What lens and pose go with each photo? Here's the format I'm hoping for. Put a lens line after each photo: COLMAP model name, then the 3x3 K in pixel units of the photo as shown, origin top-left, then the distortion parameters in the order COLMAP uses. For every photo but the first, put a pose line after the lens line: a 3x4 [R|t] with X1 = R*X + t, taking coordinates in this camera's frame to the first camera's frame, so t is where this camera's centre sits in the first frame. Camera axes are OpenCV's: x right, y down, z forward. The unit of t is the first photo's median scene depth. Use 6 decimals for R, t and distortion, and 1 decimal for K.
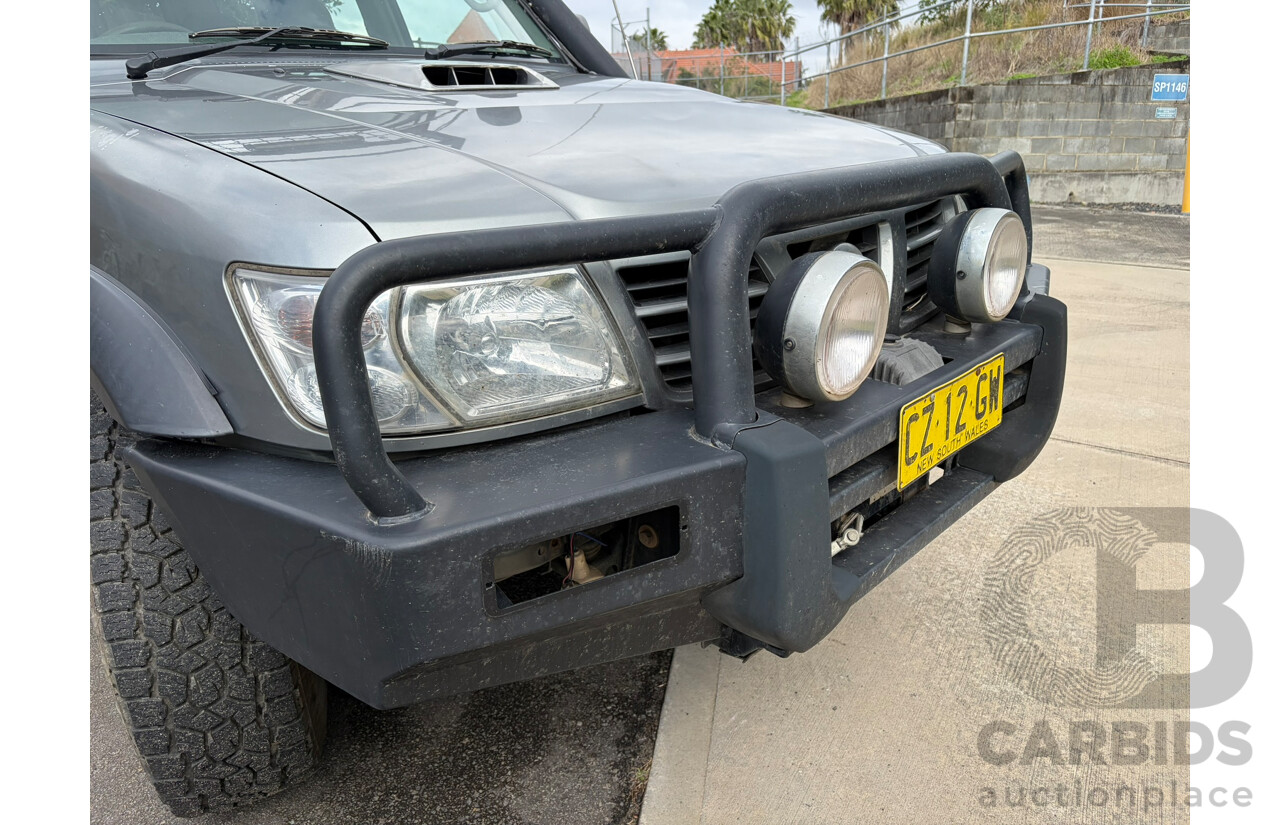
lens RADIAL K [[833.0, 0, 643.2], [0, 833.0, 416.5], [0, 0, 1]] dist [0.038112, -0.045509]
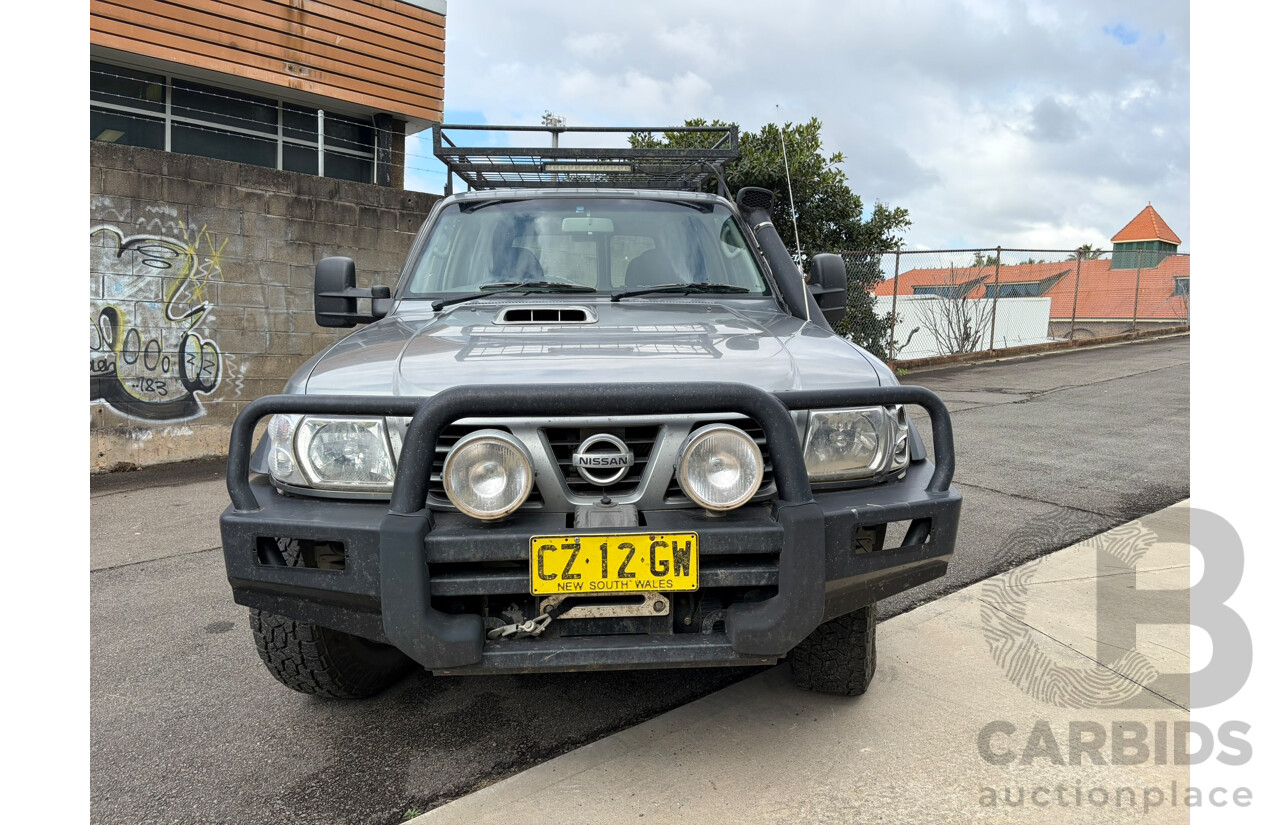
lens RADIAL K [[833.0, 0, 647.7], [0, 833.0, 413.6], [0, 0, 1]] dist [0.038112, -0.045509]
pose [[0.746418, 0.101795, -0.657646, 0.984913], [-0.241633, 0.962243, -0.125307, -0.059347], [0.620060, 0.252440, 0.742832, -0.038071]]
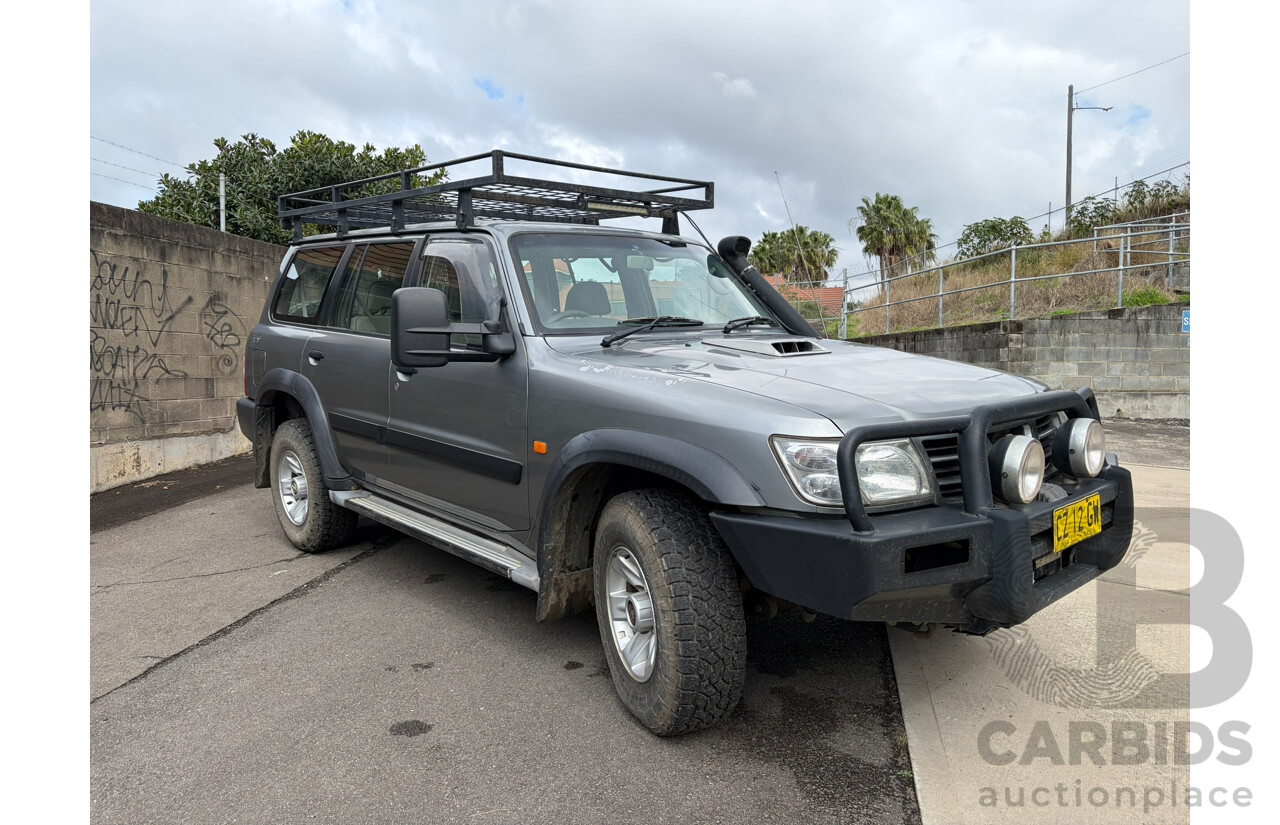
lens RADIAL K [[833.0, 0, 637.0], [0, 833.0, 415.8], [0, 0, 1]] dist [0.038112, -0.045509]
pose [[0.998009, 0.015834, -0.061053, -0.409171], [-0.030117, 0.970129, -0.240713, 0.199719], [0.055418, 0.242072, 0.968674, -0.769318]]
